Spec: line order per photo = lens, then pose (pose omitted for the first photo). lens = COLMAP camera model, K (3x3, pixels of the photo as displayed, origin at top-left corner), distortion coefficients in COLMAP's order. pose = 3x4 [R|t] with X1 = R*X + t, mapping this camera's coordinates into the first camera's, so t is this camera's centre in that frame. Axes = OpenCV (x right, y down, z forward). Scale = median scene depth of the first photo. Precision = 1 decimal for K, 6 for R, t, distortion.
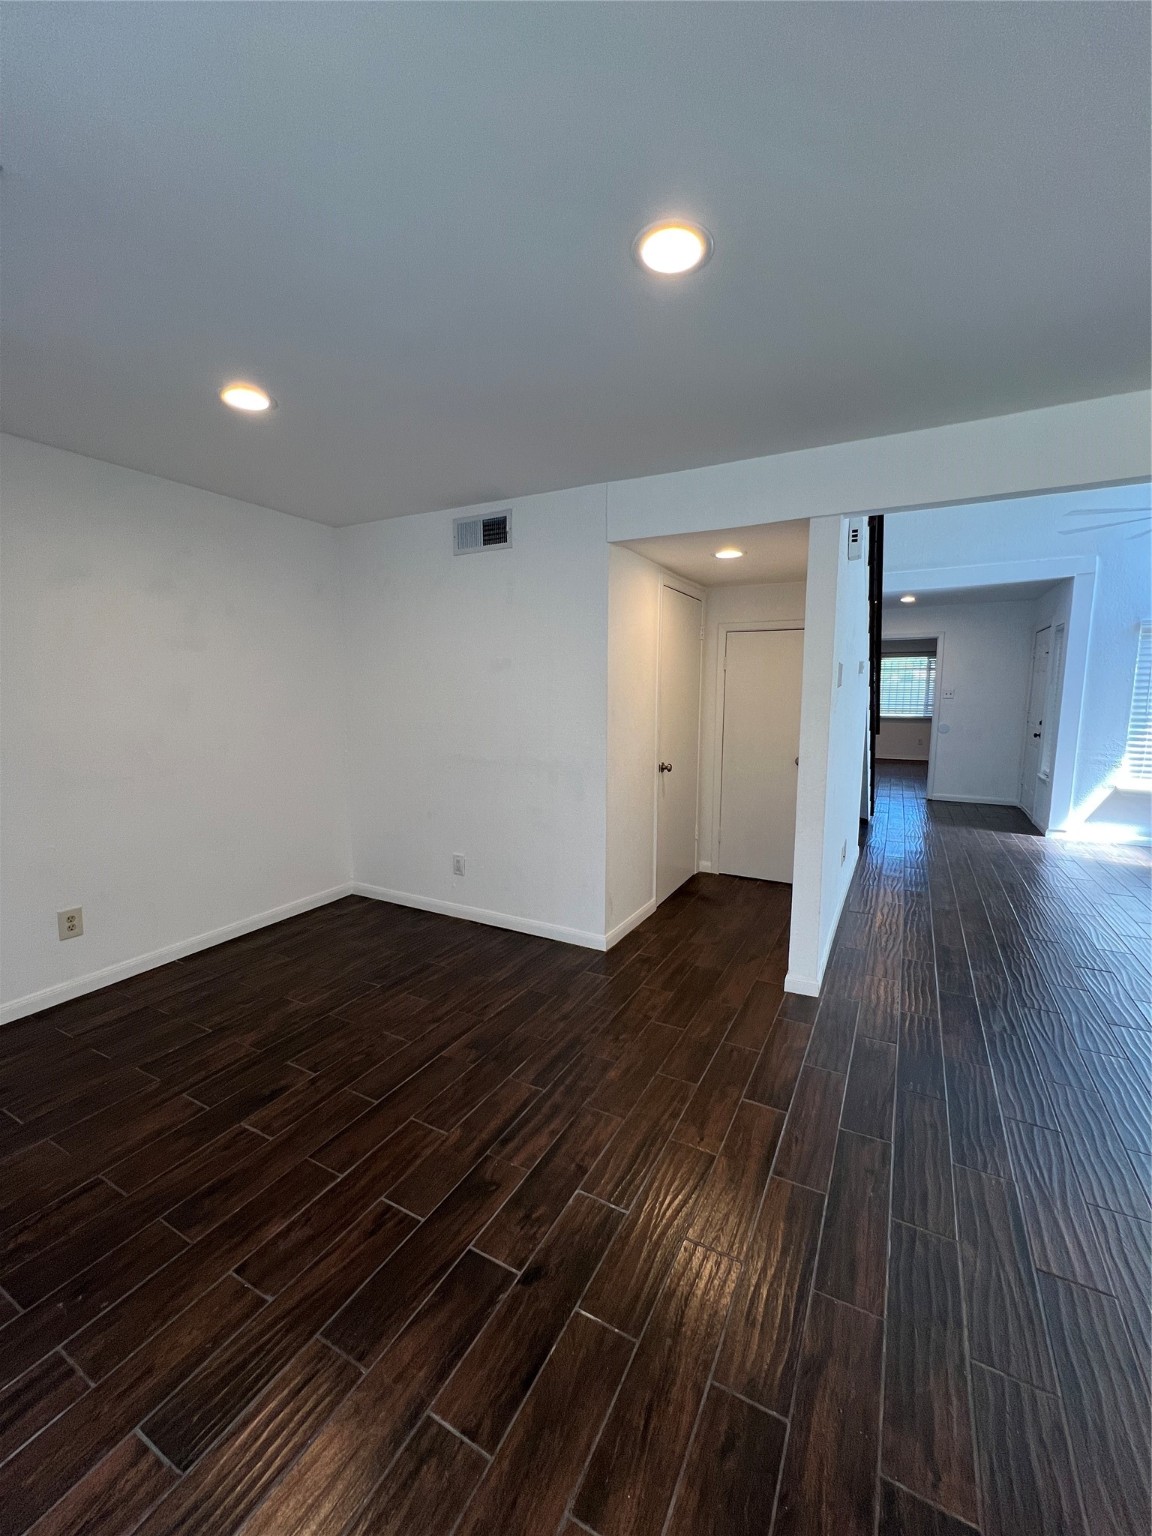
lens RADIAL K [[616.6, 0, 581.1], [0, 616.6, 764.5], [0, 0, 1]] dist [-0.001139, 0.000101]
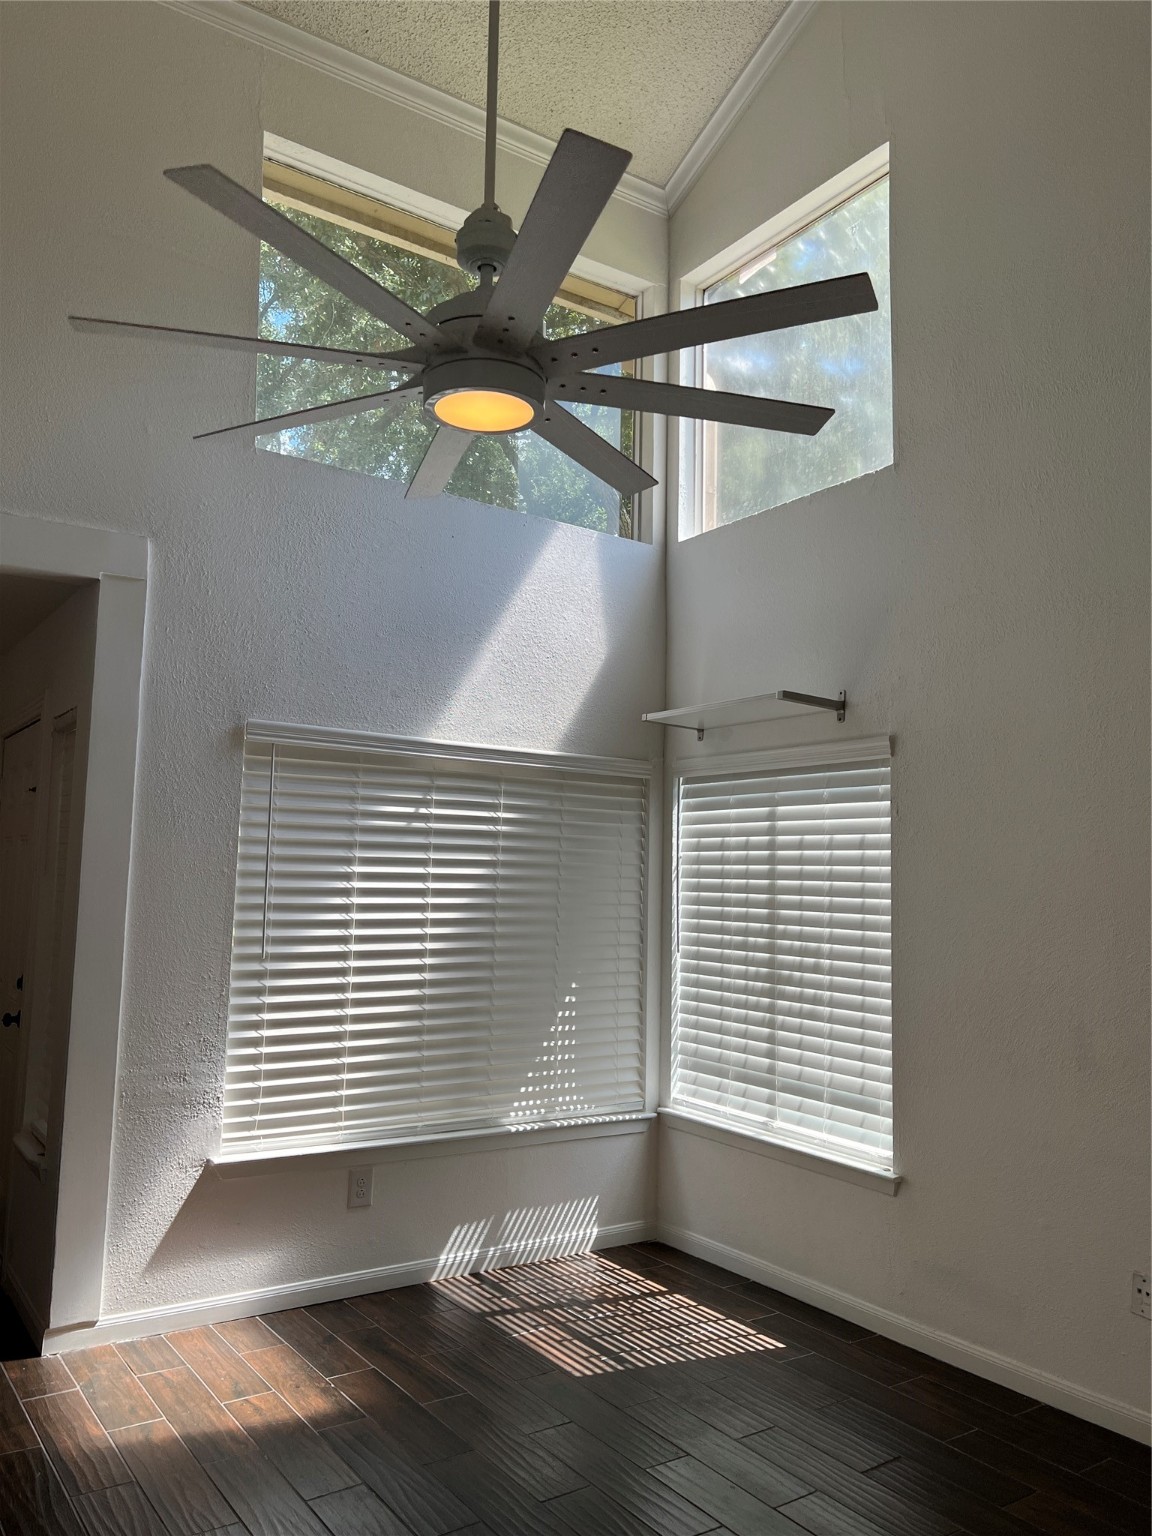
lens RADIAL K [[1159.3, 0, 566.0], [0, 1159.3, 776.4], [0, 0, 1]] dist [0.064579, -0.090872]
pose [[0.468925, 0.089617, 0.878680, 0.408106], [0.084833, 0.985670, -0.145801, -0.084330], [-0.879155, 0.142911, 0.454603, 0.562744]]
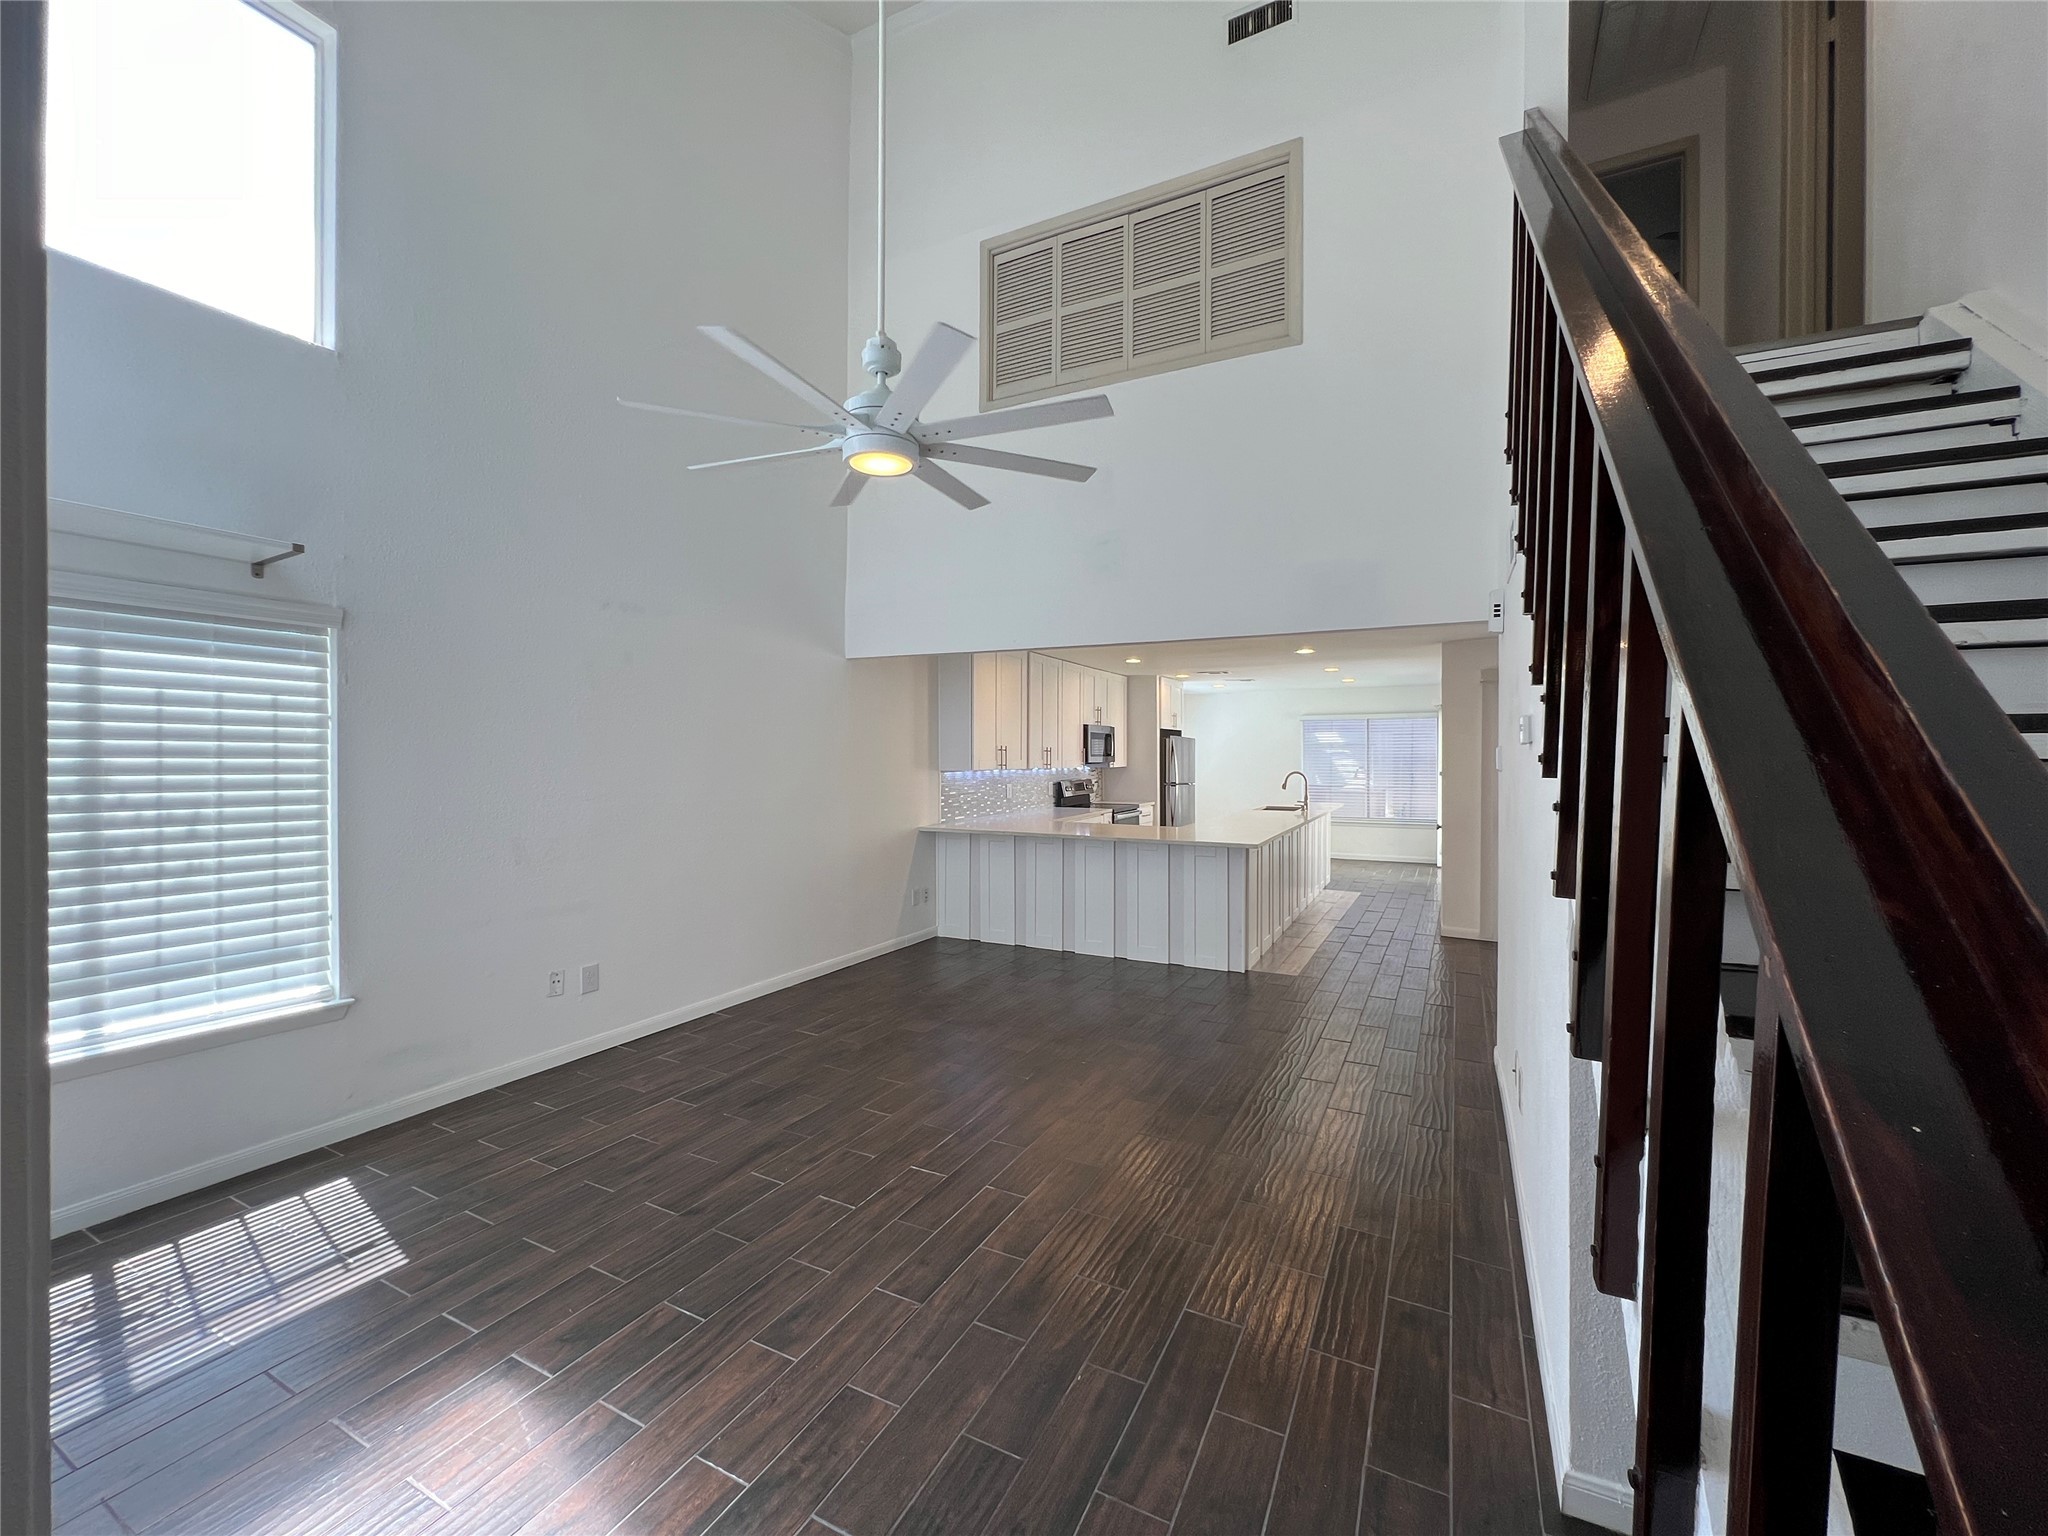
lens RADIAL K [[825.2, 0, 1019.2], [0, 825.2, 759.2], [0, 0, 1]] dist [-0.001288, 0.001248]
pose [[-0.999970, -0.007467, -0.001848, 0.735780], [-0.007637, 0.992475, 0.122210, -0.186374], [0.000922, 0.122220, -0.992503, 1.428413]]
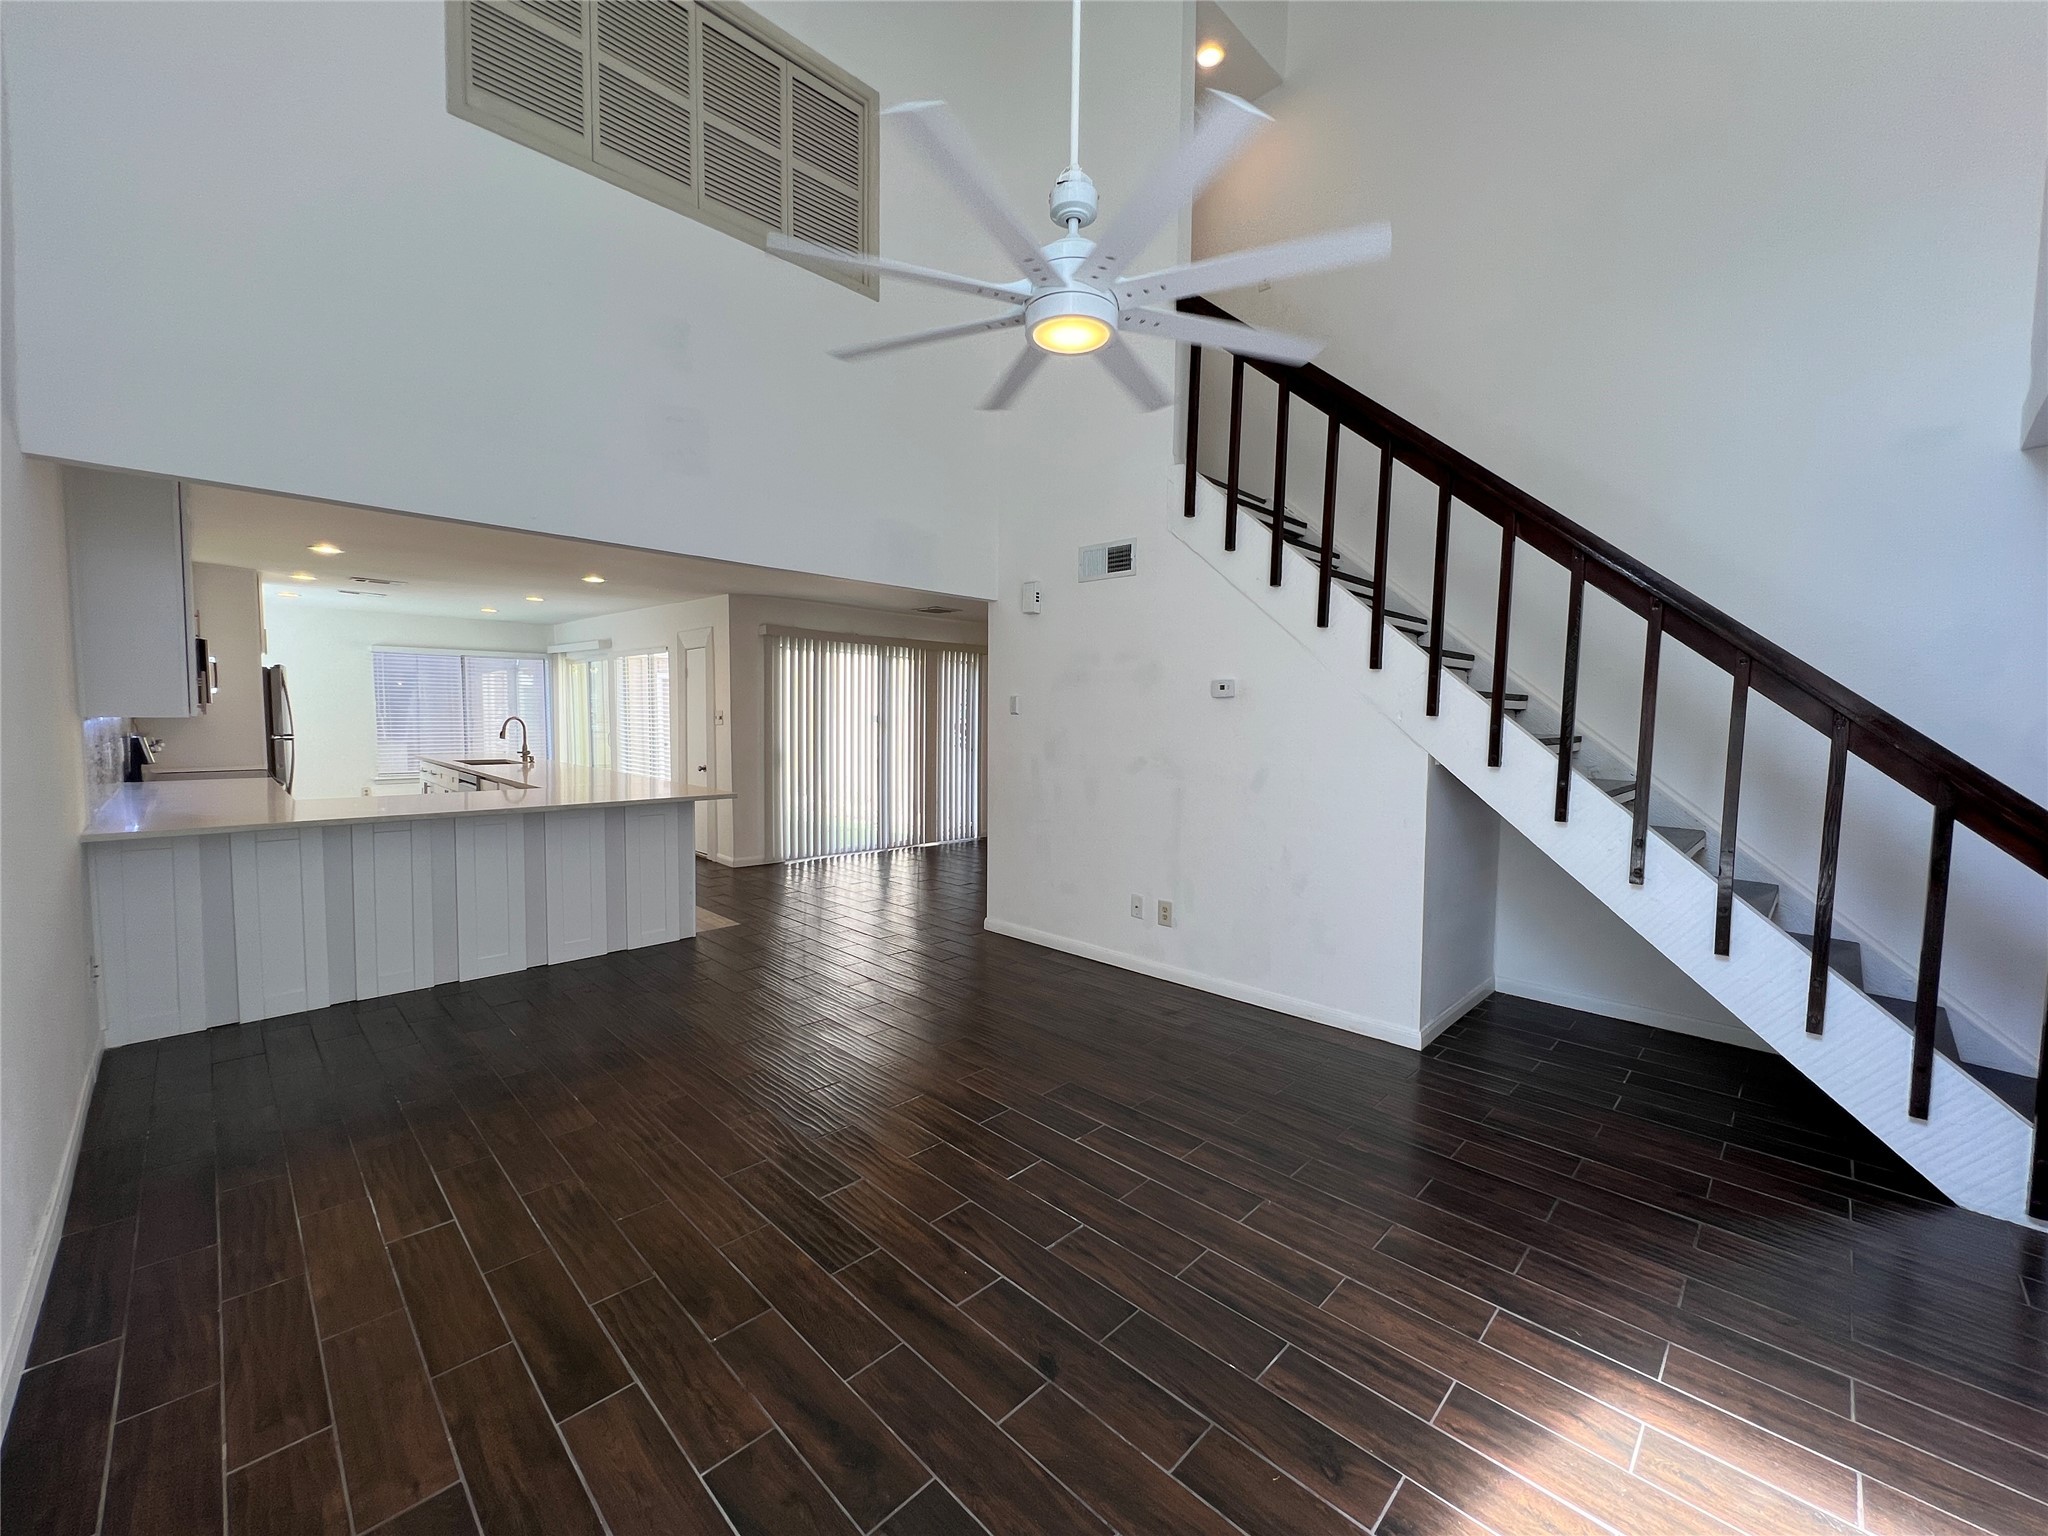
lens RADIAL K [[825.2, 0, 1019.2], [0, 825.2, 759.2], [0, 0, 1]] dist [-0.001288, 0.001248]
pose [[-0.296415, 0.046404, -0.953931, 1.320552], [-0.128054, 0.987869, 0.087846, -0.116969], [0.946435, 0.148194, -0.286877, 0.955576]]
